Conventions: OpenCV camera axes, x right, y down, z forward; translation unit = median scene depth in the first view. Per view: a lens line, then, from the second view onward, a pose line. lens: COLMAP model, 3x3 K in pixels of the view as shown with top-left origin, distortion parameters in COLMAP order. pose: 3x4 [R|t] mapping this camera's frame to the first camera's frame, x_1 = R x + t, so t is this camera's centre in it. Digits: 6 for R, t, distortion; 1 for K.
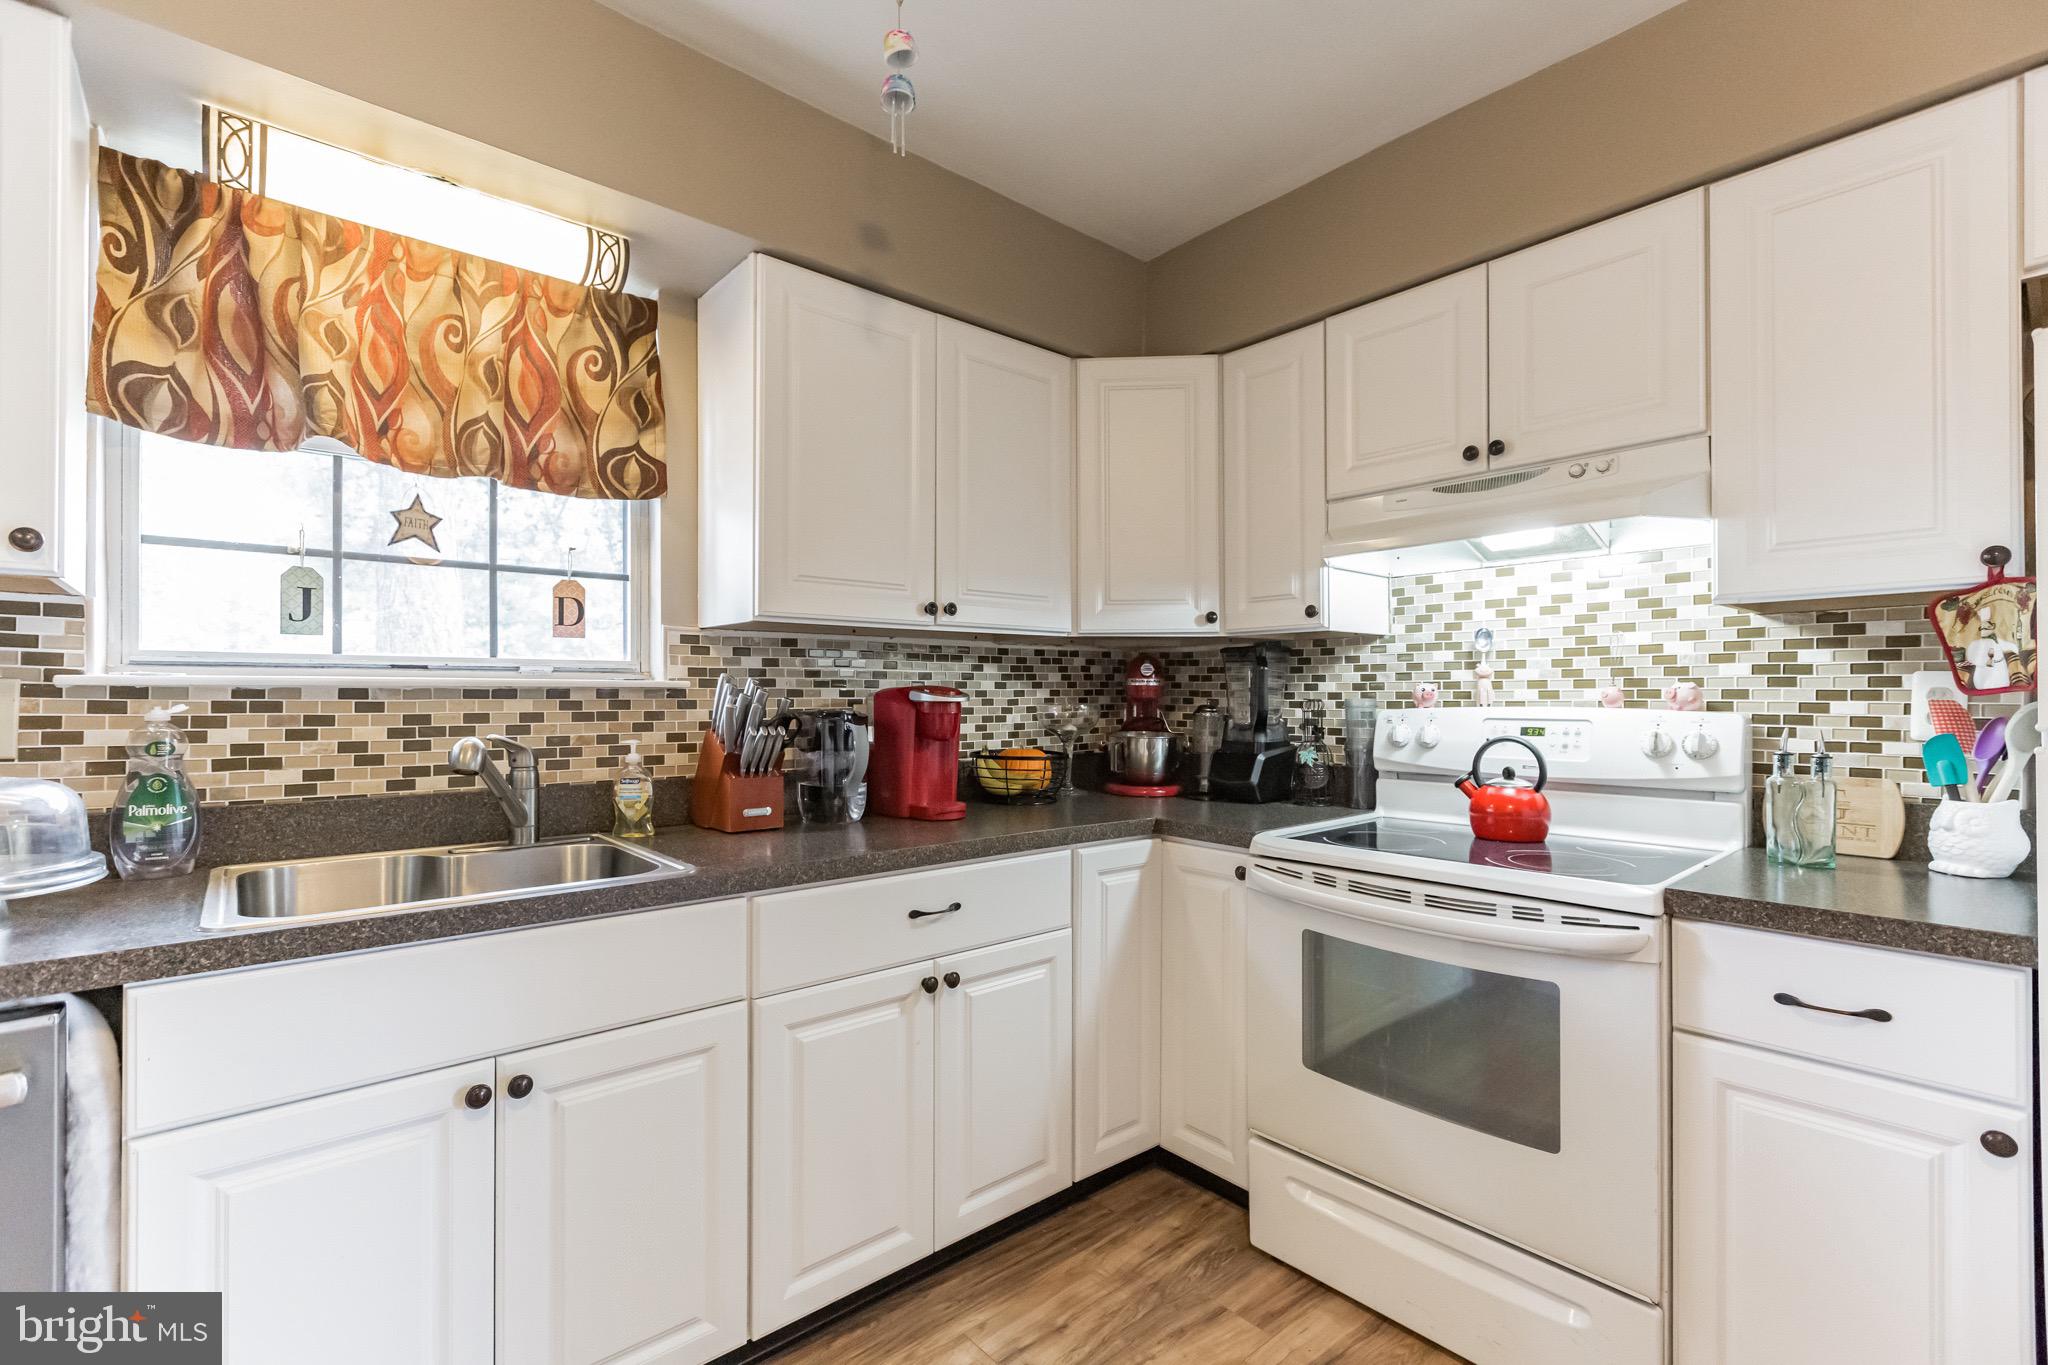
lens RADIAL K [[911.3, 0, 925.6], [0, 911.3, 691.8], [0, 0, 1]] dist [0.003568, -0.001184]
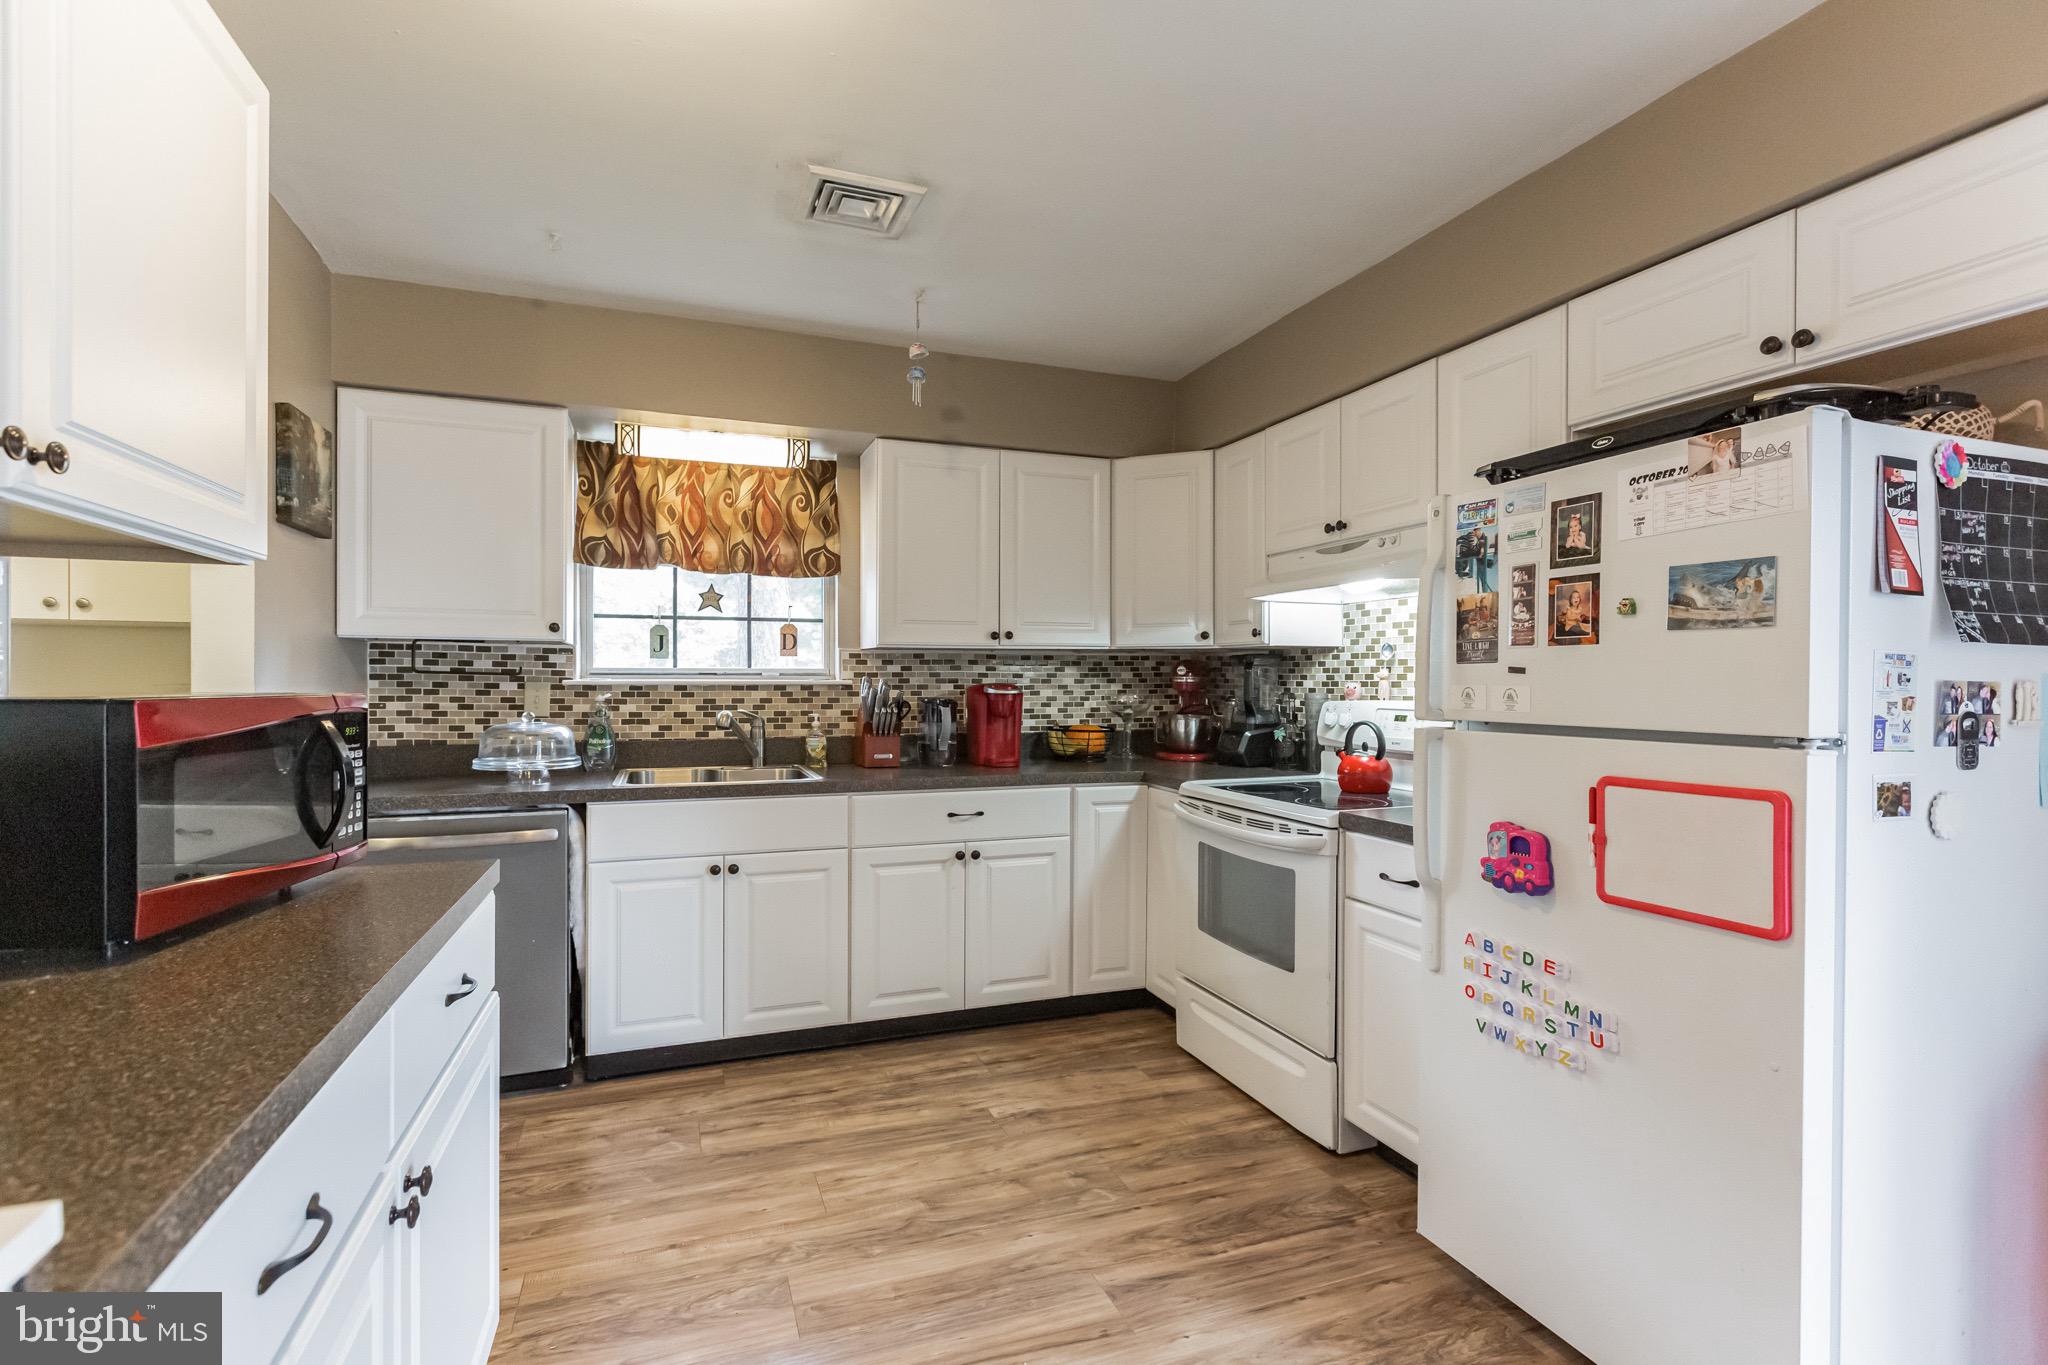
lens RADIAL K [[911.3, 0, 966.9], [0, 911.3, 685.1], [0, 0, 1]] dist [0.003568, -0.001184]
pose [[0.945688, 0.005311, -0.325032, 0.537973], [-0.001251, 0.999919, 0.012700, -0.026761], [0.325073, -0.011604, 0.945618, -0.599072]]
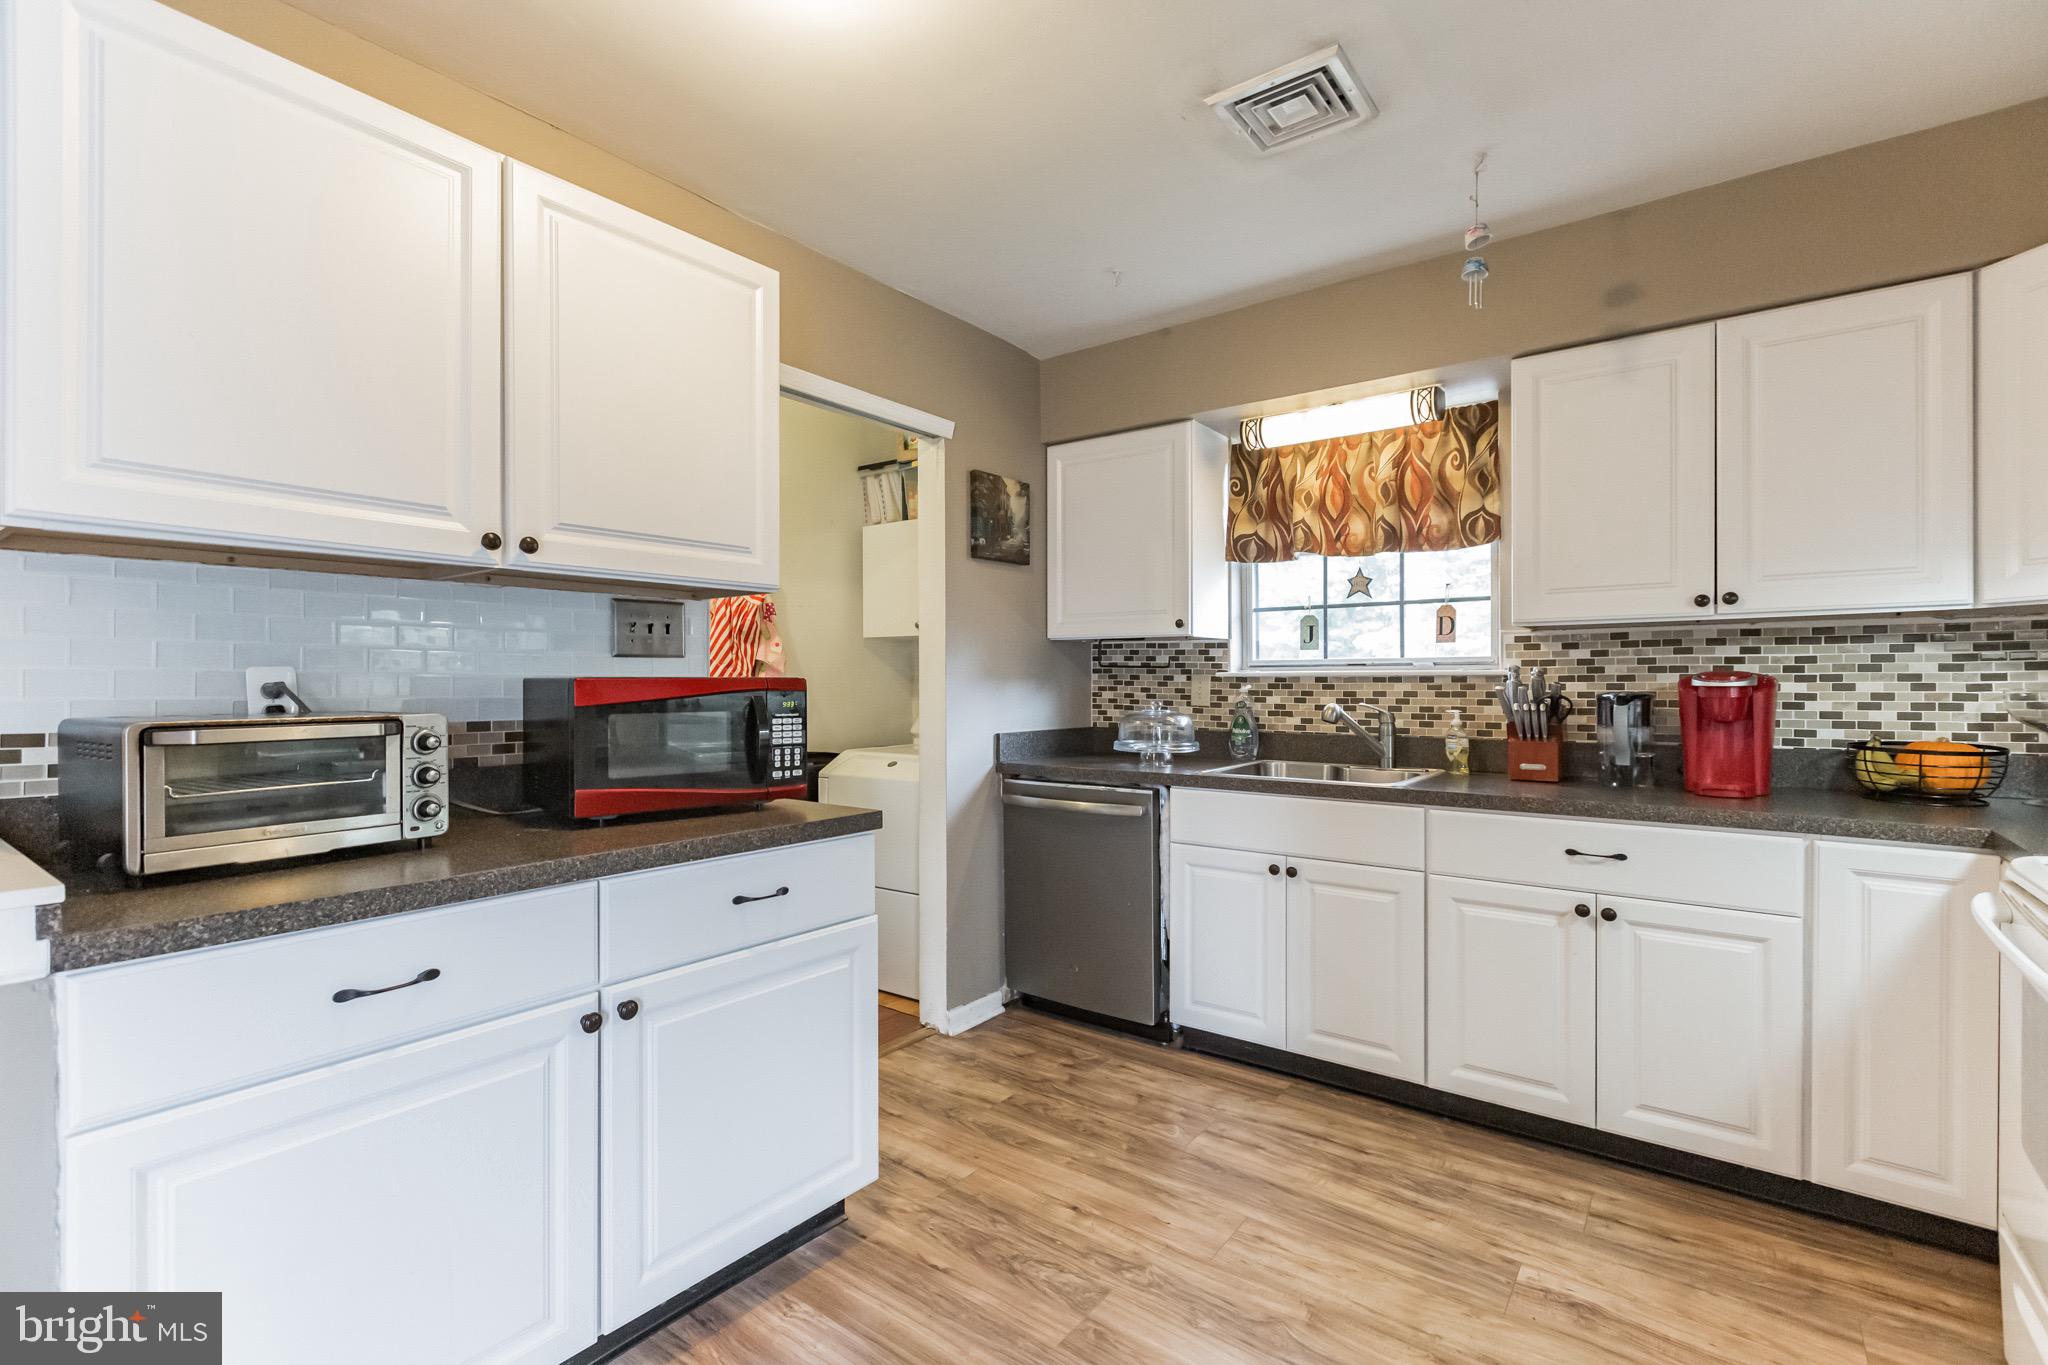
lens RADIAL K [[911.3, 0, 1089.7], [0, 911.3, 685.0], [0, 0, 1]] dist [0.003568, -0.001184]
pose [[0.279870, 0.005424, -0.960023, 0.938160], [0.008198, 0.999934, 0.008039, -0.005671], [0.960003, -0.010120, 0.279807, -0.004023]]
